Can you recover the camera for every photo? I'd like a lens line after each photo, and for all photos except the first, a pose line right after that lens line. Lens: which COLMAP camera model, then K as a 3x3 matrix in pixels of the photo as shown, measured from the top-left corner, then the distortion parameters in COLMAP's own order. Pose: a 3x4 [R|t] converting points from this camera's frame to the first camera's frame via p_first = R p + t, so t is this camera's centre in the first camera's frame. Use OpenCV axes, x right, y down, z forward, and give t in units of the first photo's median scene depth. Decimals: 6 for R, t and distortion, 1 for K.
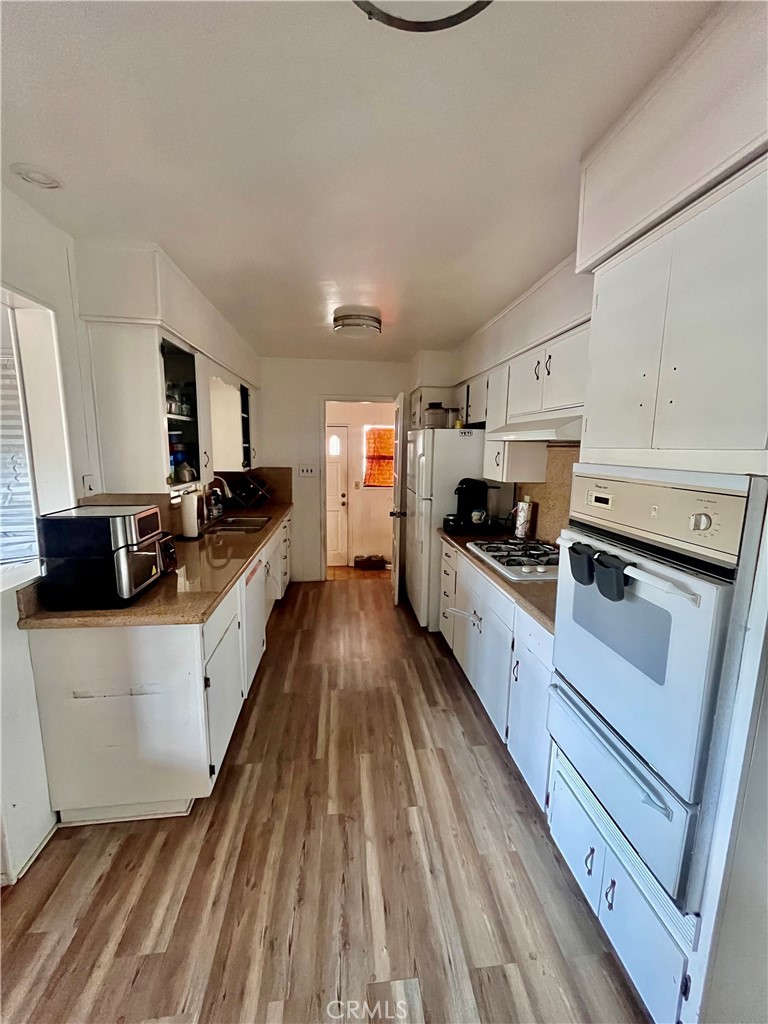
lens RADIAL K [[415.2, 0, 386.0], [0, 415.2, 511.1], [0, 0, 1]] dist [-0.000077, -0.000016]
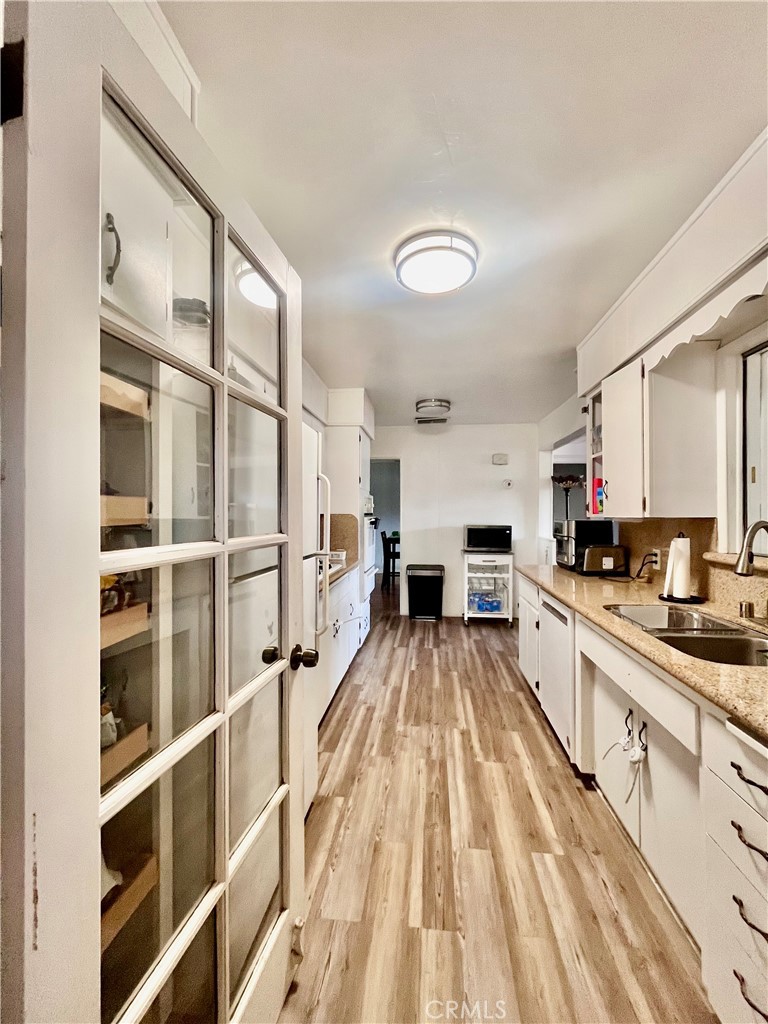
lens RADIAL K [[415.2, 0, 384.6], [0, 415.2, 511.5], [0, 0, 1]] dist [-0.000077, -0.000016]
pose [[-0.974556, -0.015509, 0.223607, -0.190045], [0.019148, 0.988196, 0.151995, -0.261394], [-0.223325, 0.152409, -0.962755, 2.314836]]
